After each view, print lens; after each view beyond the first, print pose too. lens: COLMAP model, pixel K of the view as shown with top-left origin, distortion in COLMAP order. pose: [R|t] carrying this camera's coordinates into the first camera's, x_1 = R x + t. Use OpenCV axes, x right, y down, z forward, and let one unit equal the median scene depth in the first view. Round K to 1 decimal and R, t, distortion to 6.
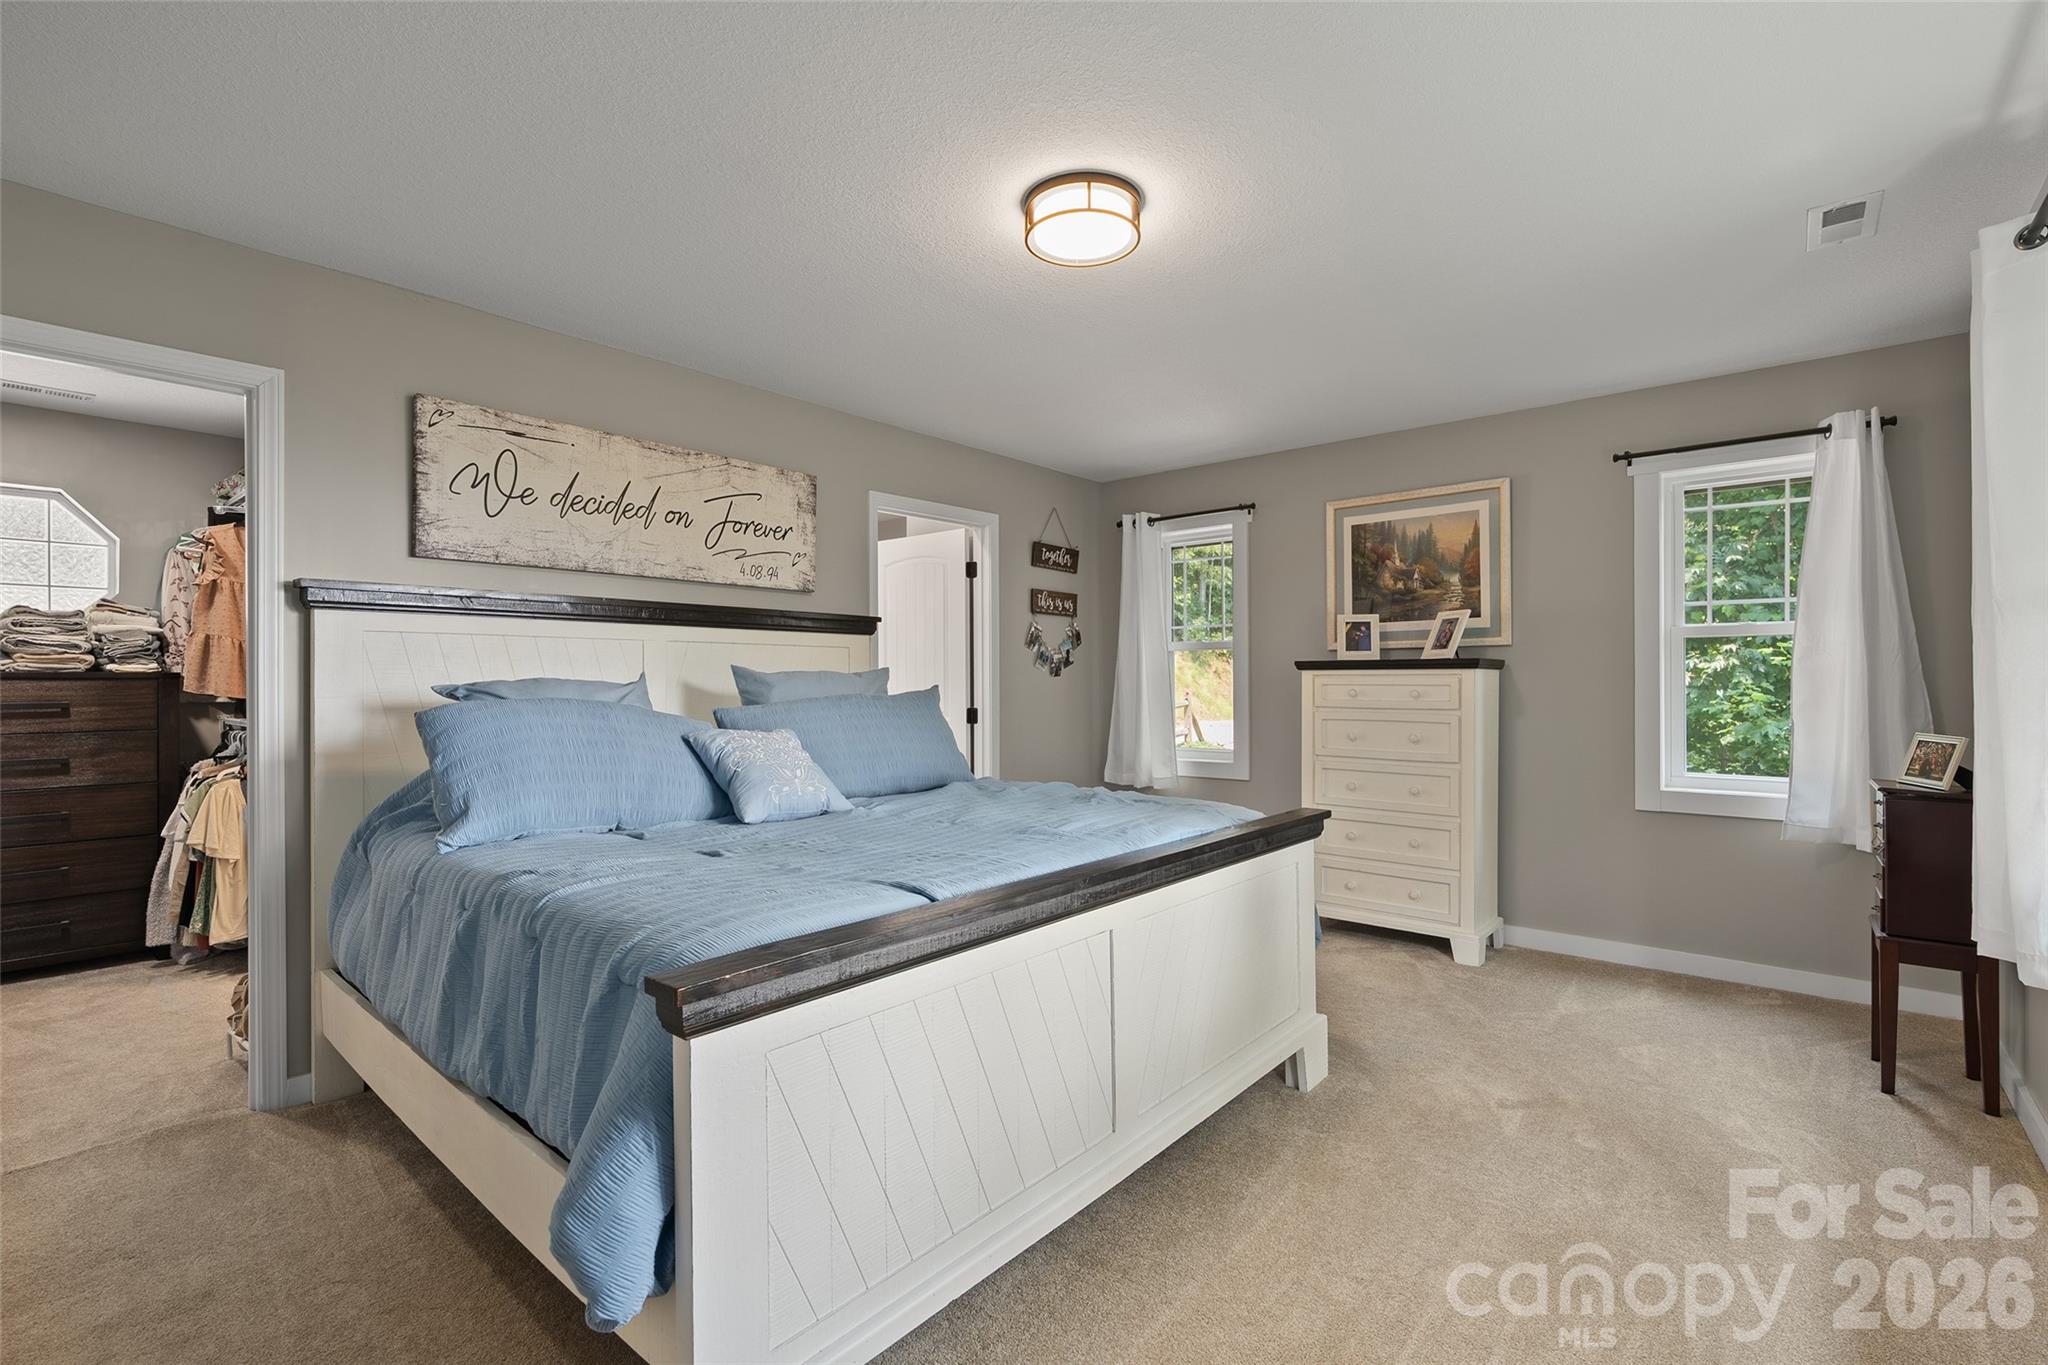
lens RADIAL K [[930.7, 0, 1012.1], [0, 930.7, 680.7], [0, 0, 1]] dist [-0.001718, -0.000041]
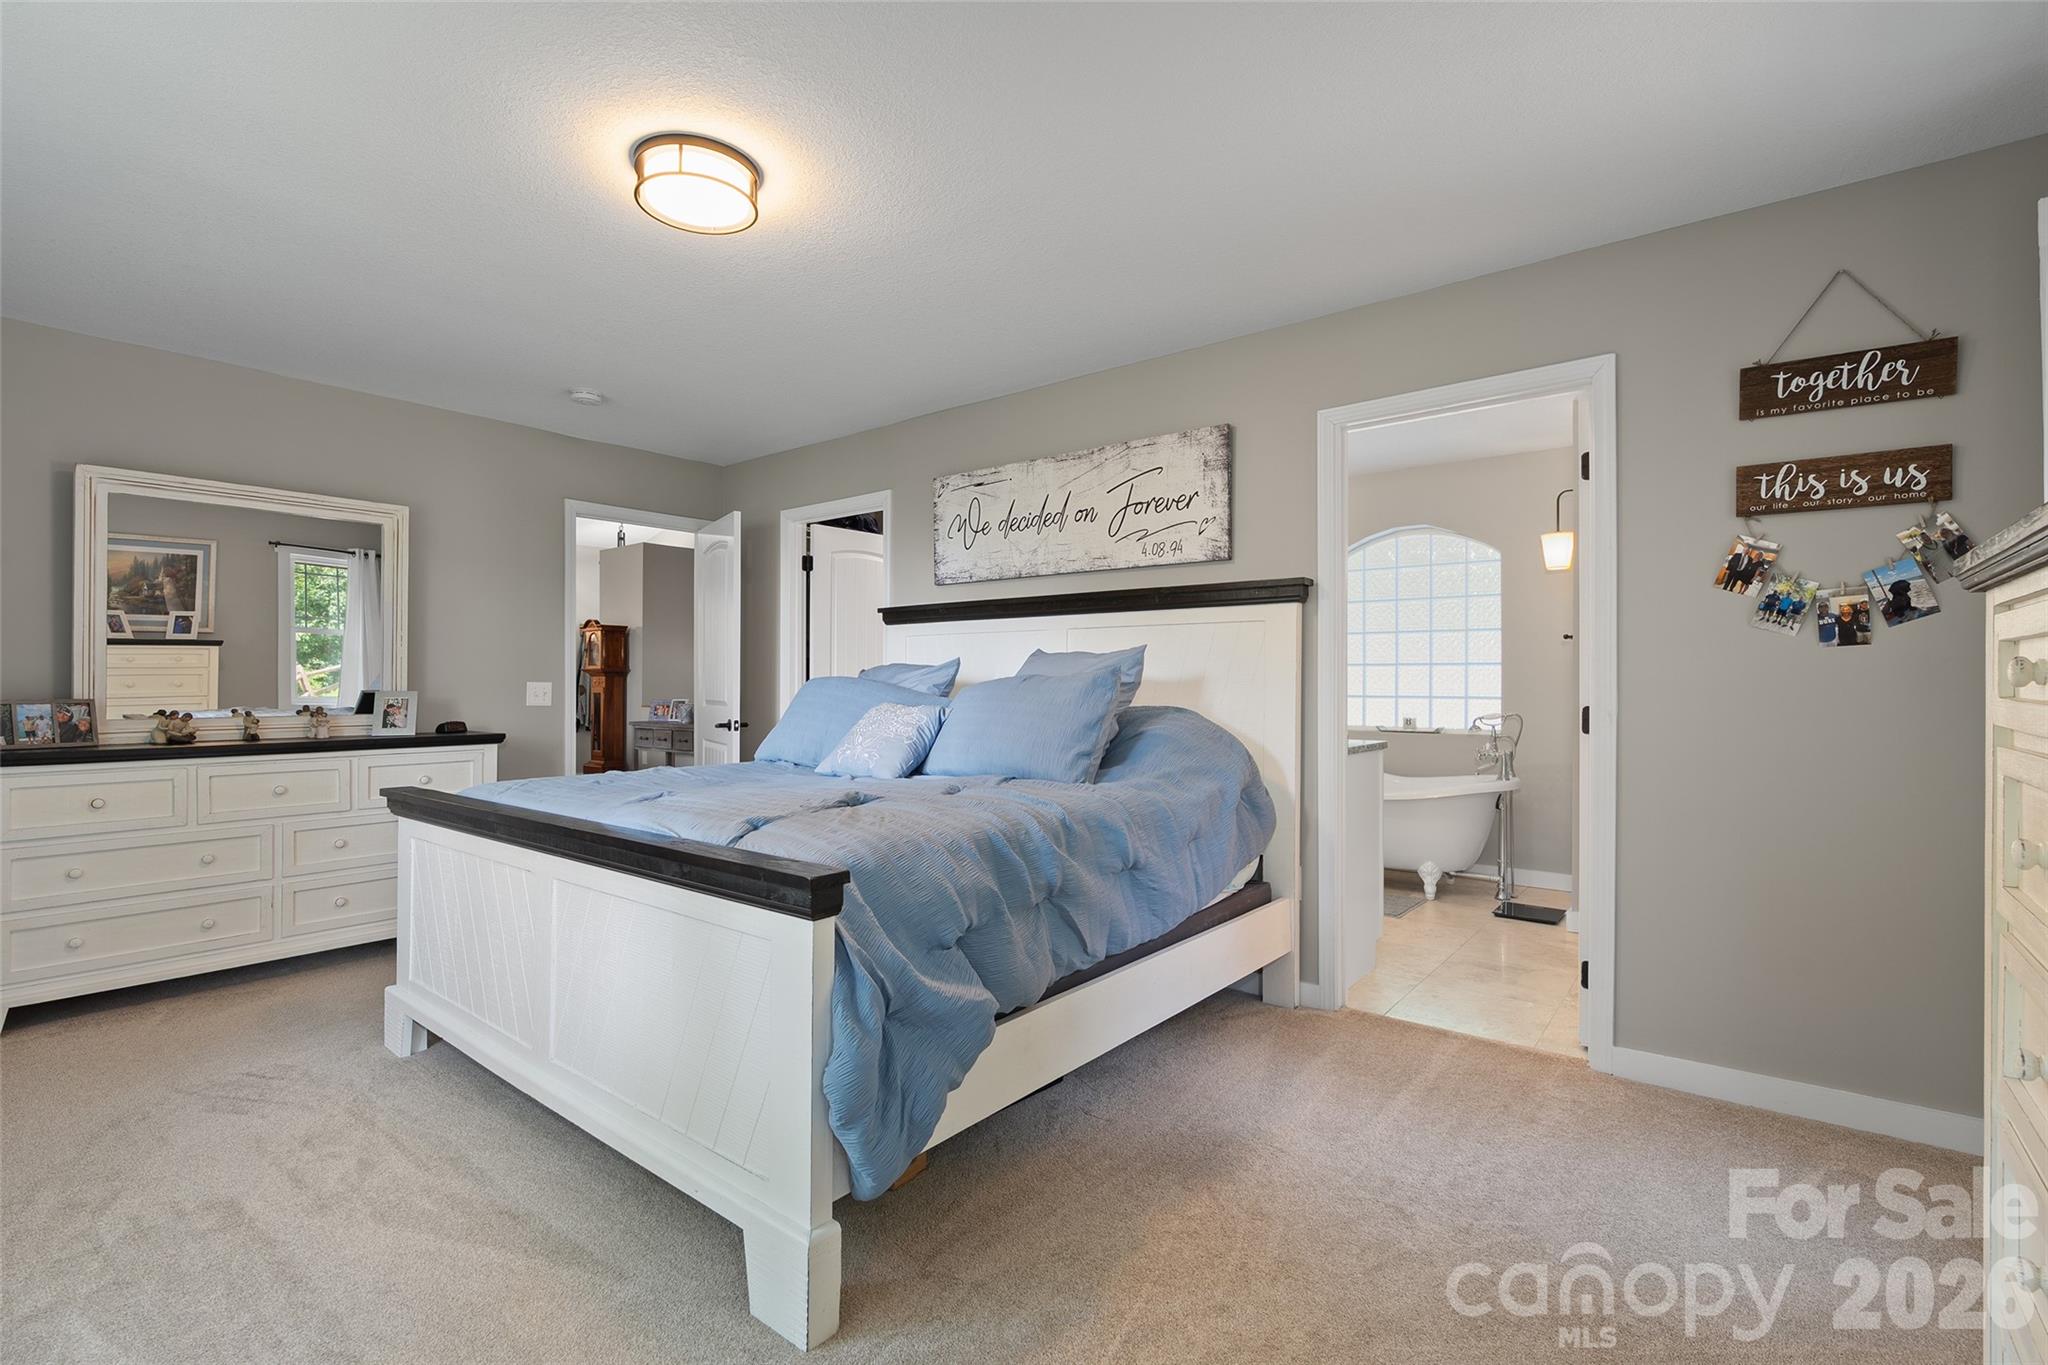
lens RADIAL K [[930.7, 0, 1012.7], [0, 930.7, 680.8], [0, 0, 1]] dist [-0.001718, -0.000041]
pose [[0.027867, 0.005089, -0.999599, 0.674256], [0.003880, 0.999979, 0.005199, 0.012492], [0.999604, -0.004023, 0.027847, 0.815731]]
